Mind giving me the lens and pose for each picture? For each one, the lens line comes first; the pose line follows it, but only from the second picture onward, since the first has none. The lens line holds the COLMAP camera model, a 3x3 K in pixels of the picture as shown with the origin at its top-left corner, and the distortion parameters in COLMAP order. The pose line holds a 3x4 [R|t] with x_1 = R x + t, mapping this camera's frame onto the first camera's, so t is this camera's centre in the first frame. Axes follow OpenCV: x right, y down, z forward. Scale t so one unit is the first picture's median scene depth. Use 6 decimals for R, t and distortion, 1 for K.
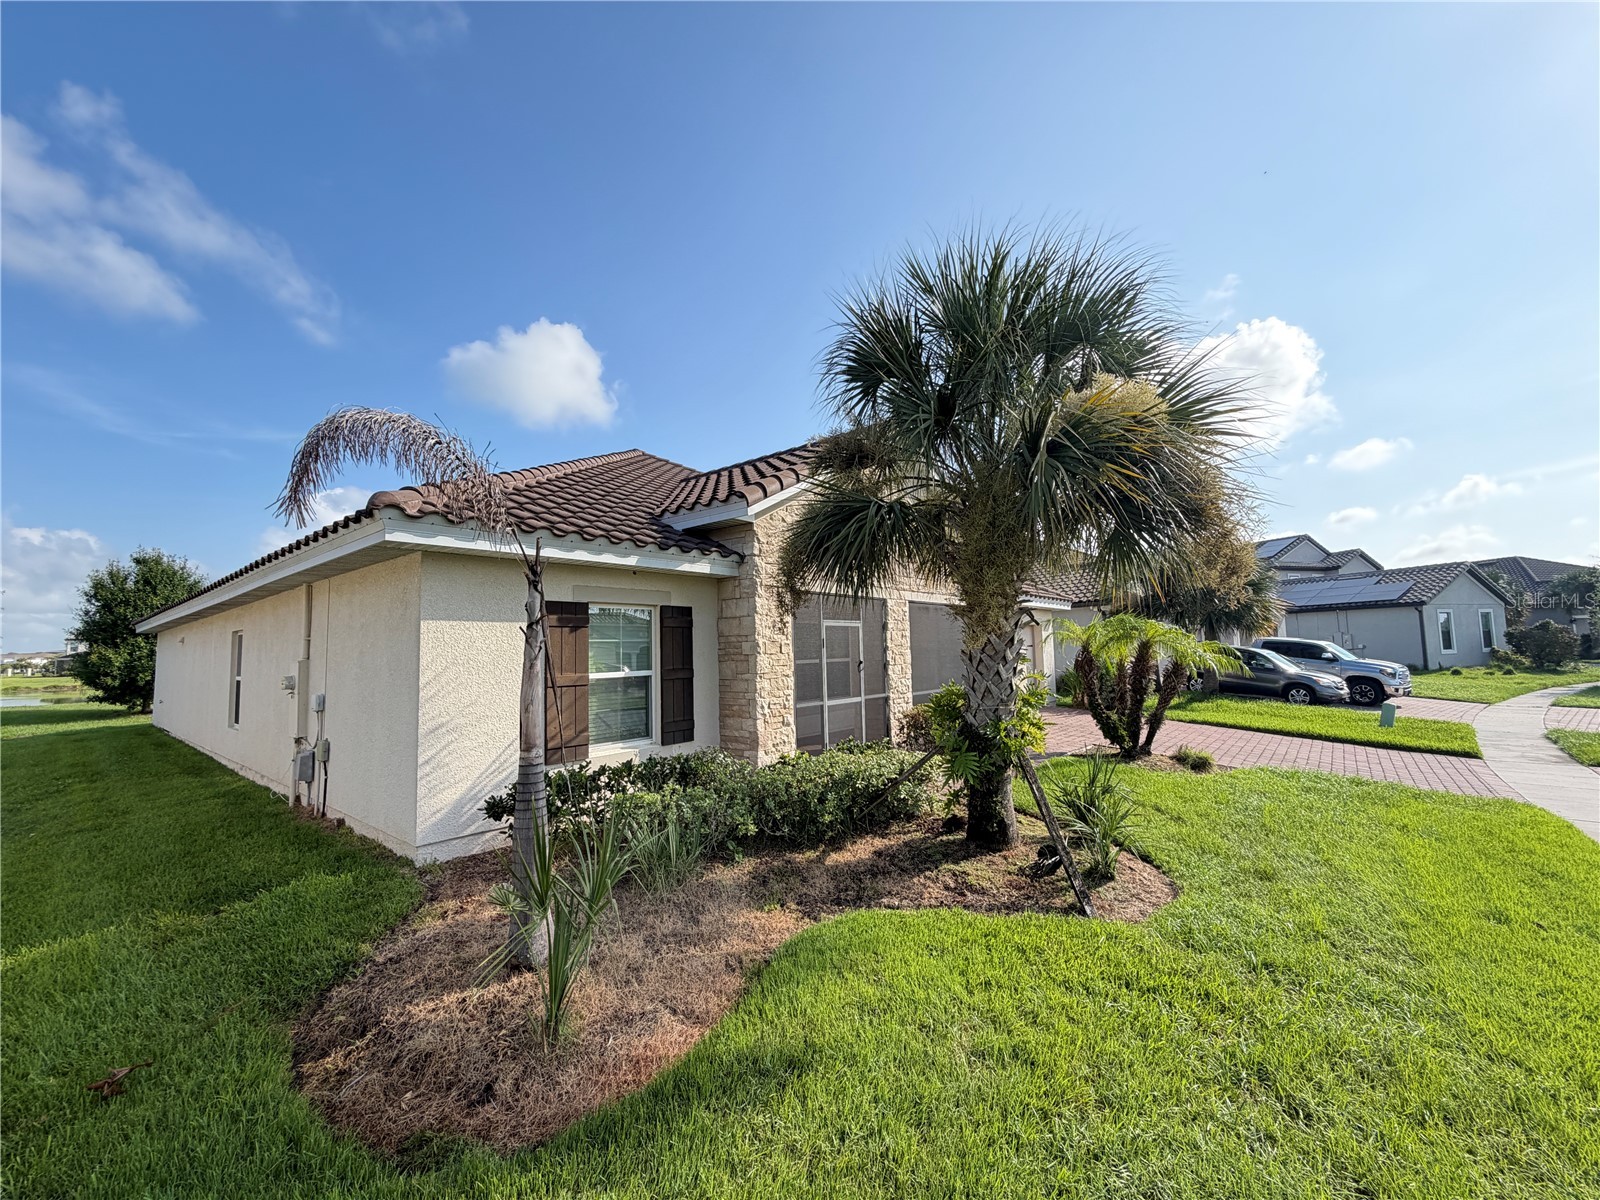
lens RADIAL K [[641.7, 0, 796.5], [0, 641.7, 600.0], [0, 0, 1]] dist [0.005588, 0.001006]
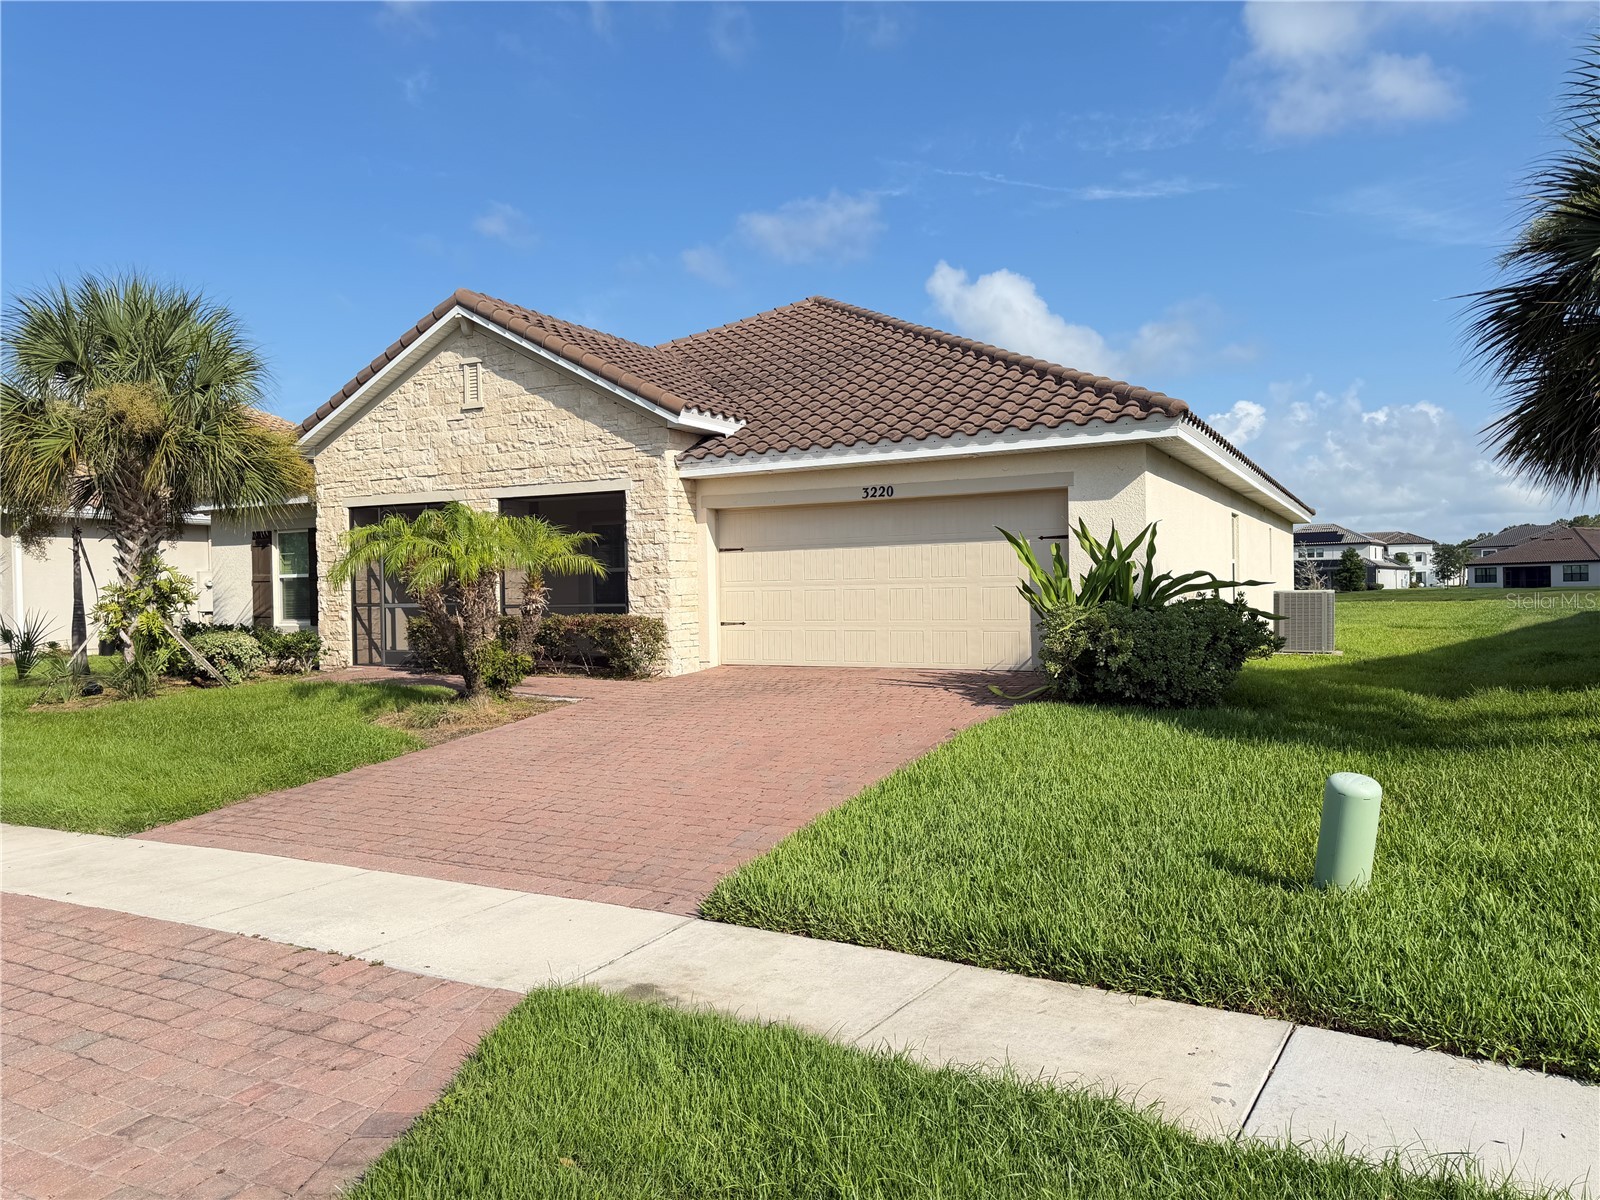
lens RADIAL K [[1133.9, 0, 810.9], [0, 1133.9, 603.8], [0, 0, 1]] dist [0.066774, -0.055520]
pose [[0.230773, 0.030811, -0.972520, 2.410082], [0.081443, 0.995379, 0.050861, 0.132152], [0.969593, -0.090942, 0.227197, 1.431812]]
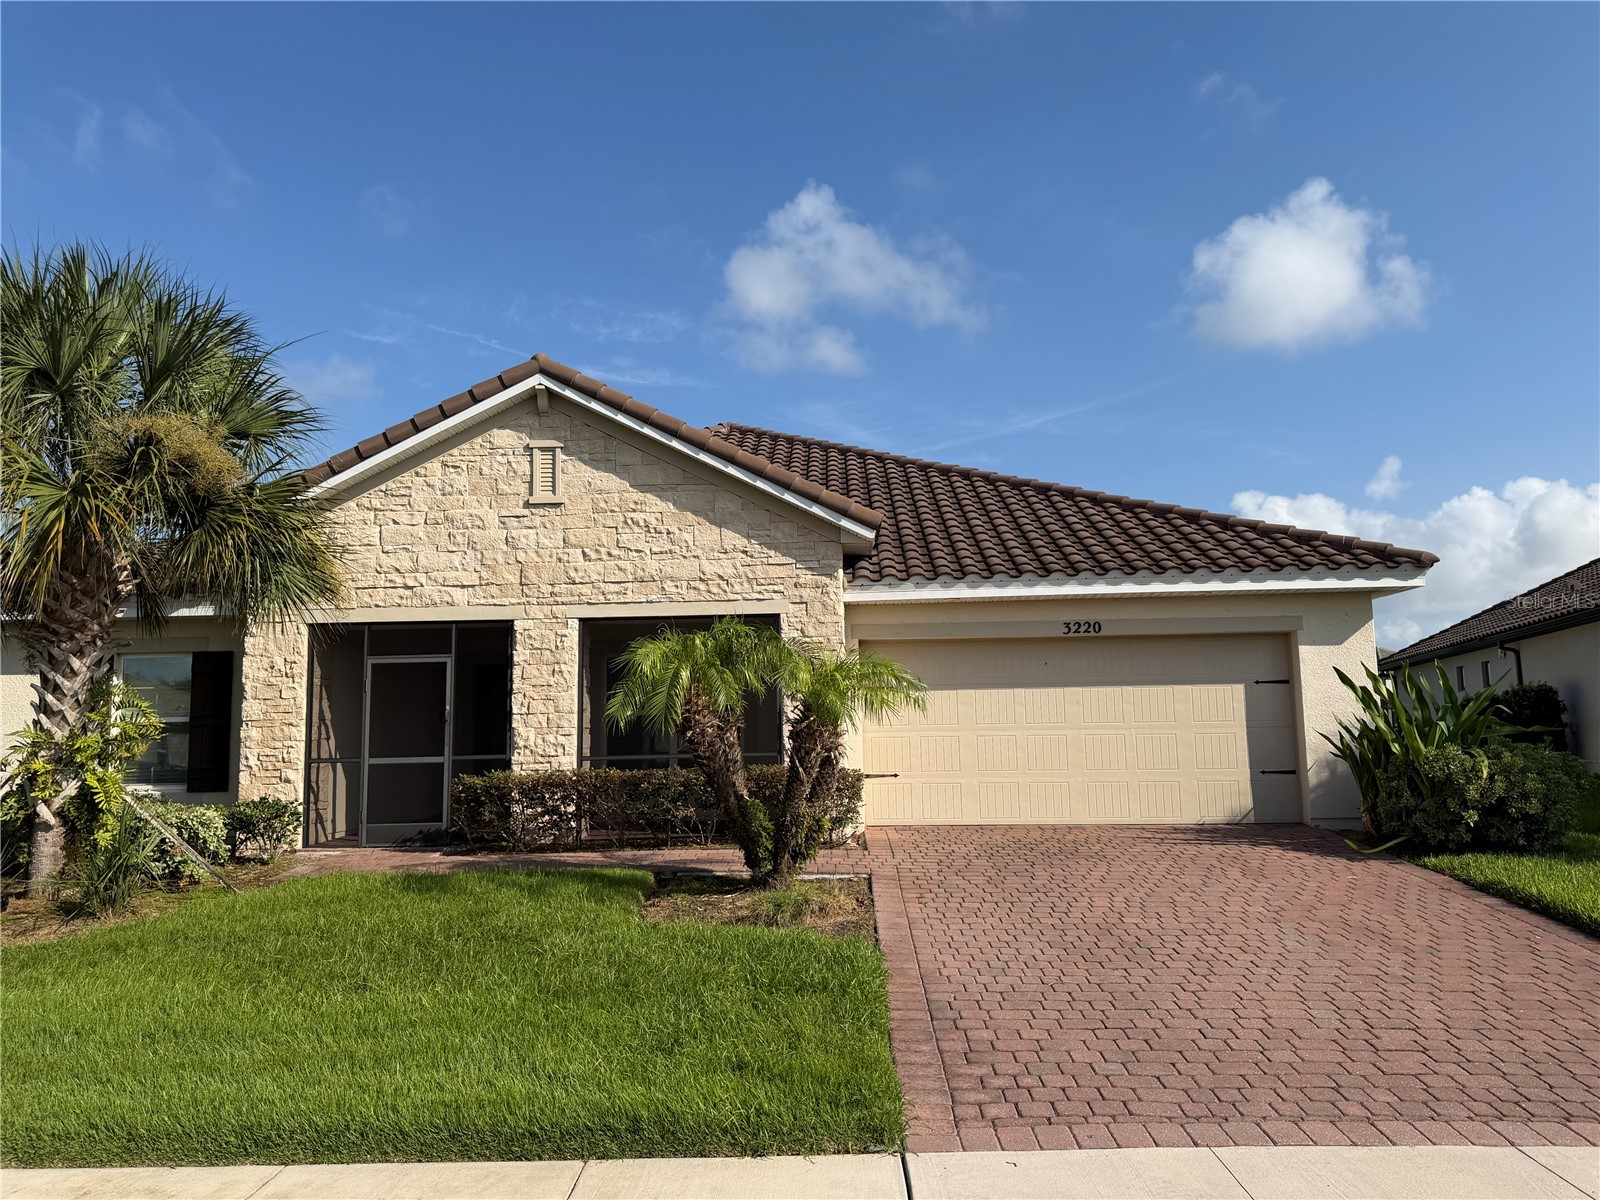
lens RADIAL K [[1133.9, 0, 809.7], [0, 1133.9, 593.9], [0, 0, 1]] dist [0.066774, -0.055520]
pose [[0.631763, -0.089043, -0.770031, 1.701400], [0.060021, 0.996017, -0.065931, 0.091503], [0.772835, -0.004565, 0.634591, 0.592446]]
